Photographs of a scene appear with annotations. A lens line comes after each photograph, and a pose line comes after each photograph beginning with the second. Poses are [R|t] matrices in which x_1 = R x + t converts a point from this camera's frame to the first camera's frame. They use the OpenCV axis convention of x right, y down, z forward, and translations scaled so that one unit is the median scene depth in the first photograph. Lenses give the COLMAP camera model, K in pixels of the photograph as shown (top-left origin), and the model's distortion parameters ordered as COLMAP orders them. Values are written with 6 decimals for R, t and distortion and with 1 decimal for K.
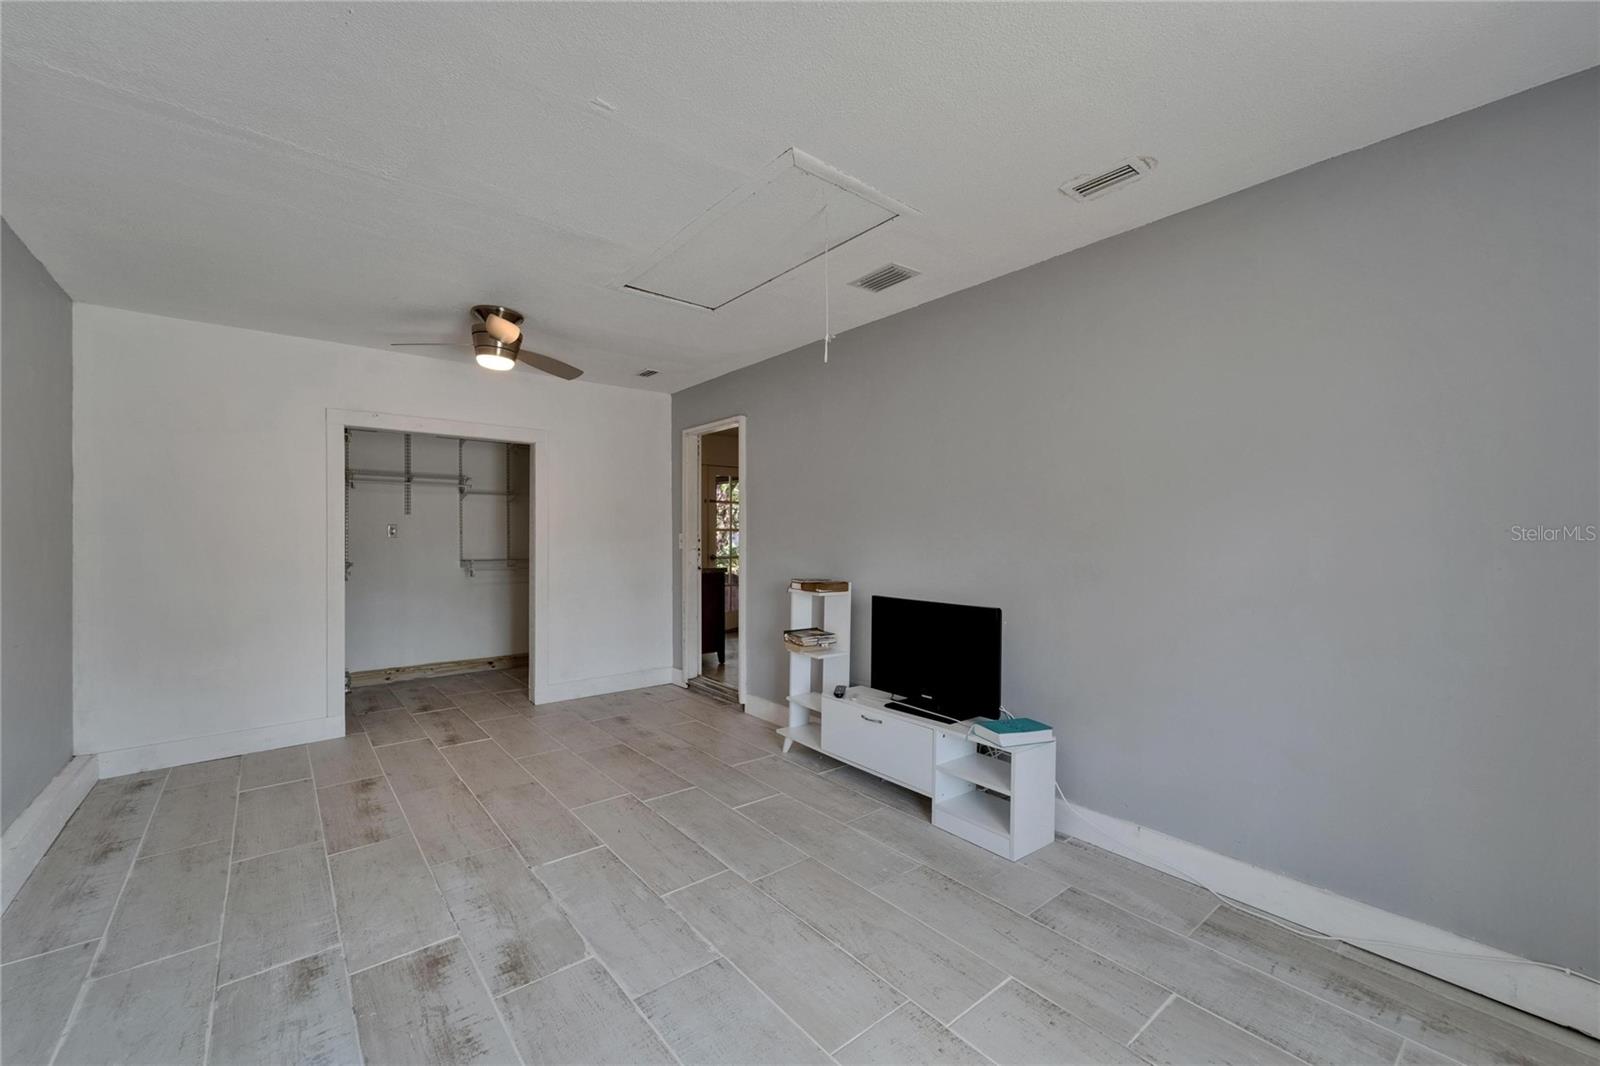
lens RADIAL K [[645.1, 0, 786.6], [0, 645.1, 538.1], [0, 0, 1]] dist [0.000270, -0.000498]
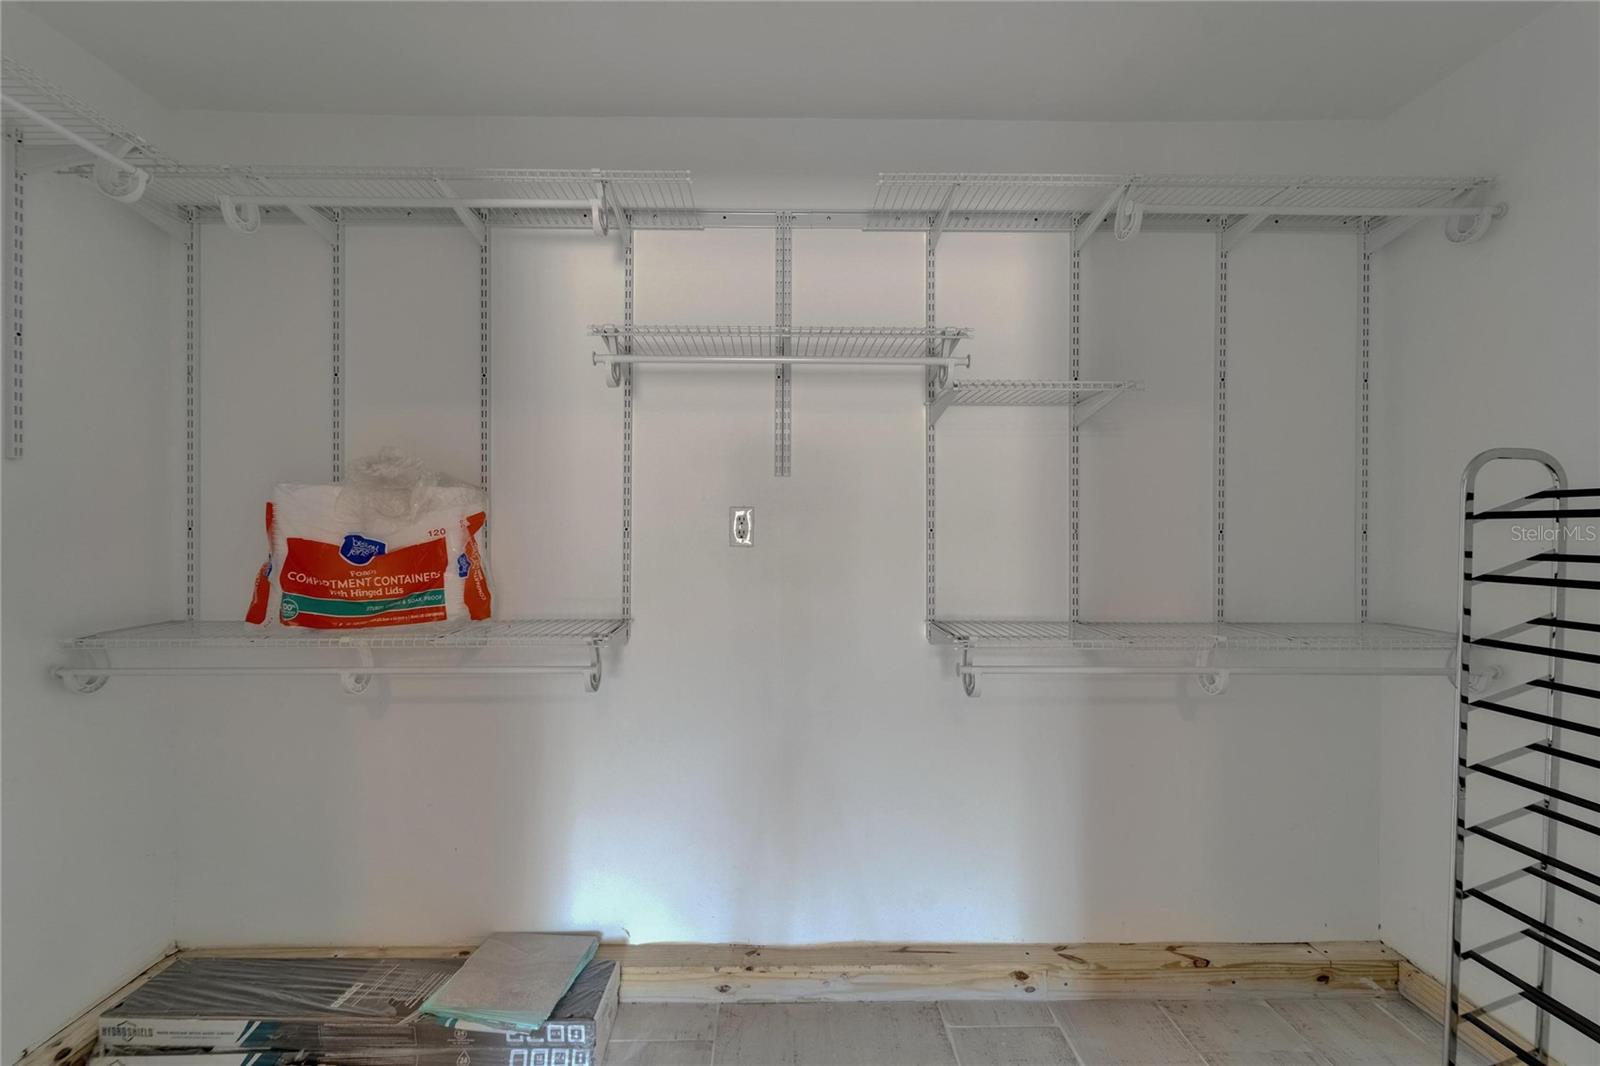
lens RADIAL K [[645.1, 0, 786.6], [0, 645.1, 538.1], [0, 0, 1]] dist [0.000270, -0.000498]
pose [[0.796678, 0.003798, -0.604392, -0.641595], [-0.003722, 0.999992, 0.001378, -0.009407], [0.604392, 0.001152, 0.796686, 1.223484]]
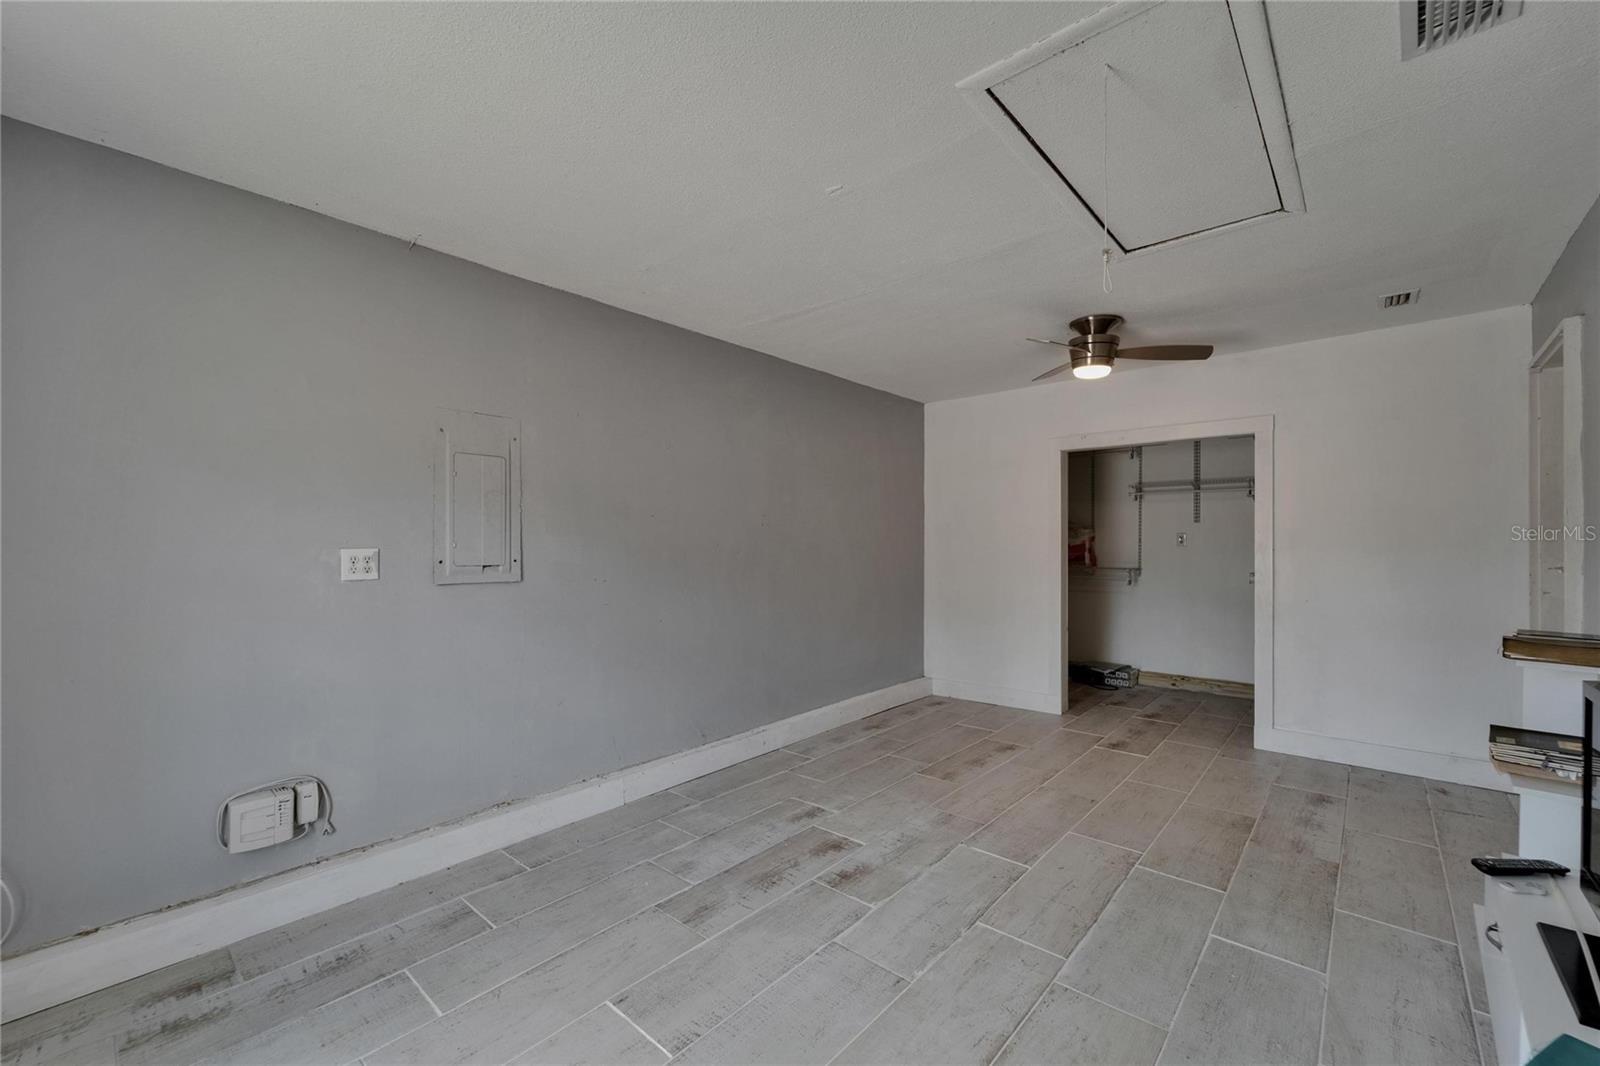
lens RADIAL K [[645.1, 0, 786.6], [0, 645.1, 538.1], [0, 0, 1]] dist [0.000270, -0.000498]
pose [[0.155167, -0.007201, -0.987862, 0.472170], [-0.006009, 0.999948, -0.008233, -0.001899], [0.987870, 0.007214, 0.155116, 0.379352]]
